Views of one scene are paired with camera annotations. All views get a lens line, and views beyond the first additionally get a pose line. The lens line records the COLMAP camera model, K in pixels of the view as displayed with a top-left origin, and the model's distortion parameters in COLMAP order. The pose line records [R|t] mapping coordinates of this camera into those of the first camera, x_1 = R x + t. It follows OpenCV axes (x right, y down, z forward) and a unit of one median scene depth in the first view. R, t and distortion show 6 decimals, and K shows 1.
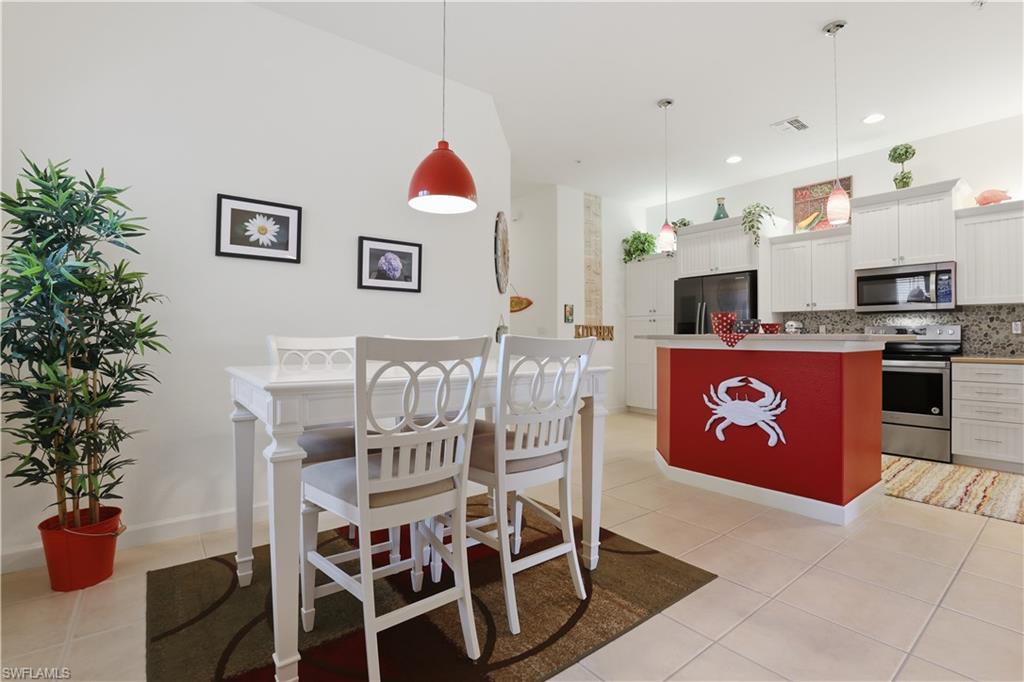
lens RADIAL K [[471.5, 0, 514.0], [0, 471.5, 337.2], [0, 0, 1]] dist [-0.032481, 0.003806]
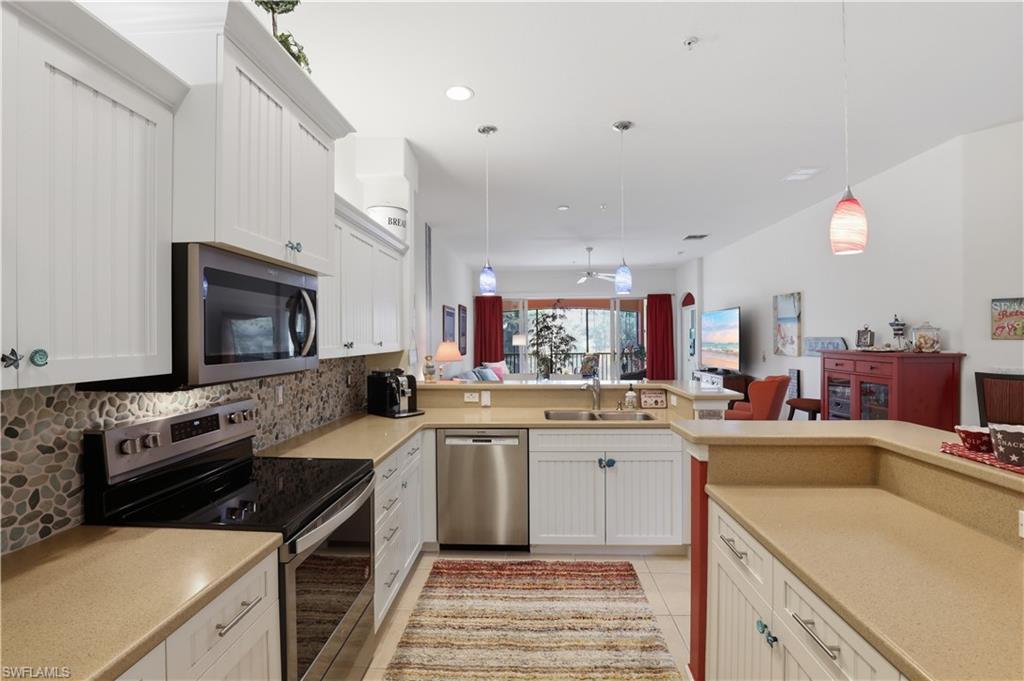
lens RADIAL K [[471.5, 0, 515.8], [0, 471.5, 339.9], [0, 0, 1]] dist [-0.032481, 0.003806]
pose [[-0.759713, -0.000962, 0.650258, 0.358392], [0.003693, 0.999976, 0.005794, -0.077670], [-0.650248, 0.006803, -0.759691, 1.005412]]
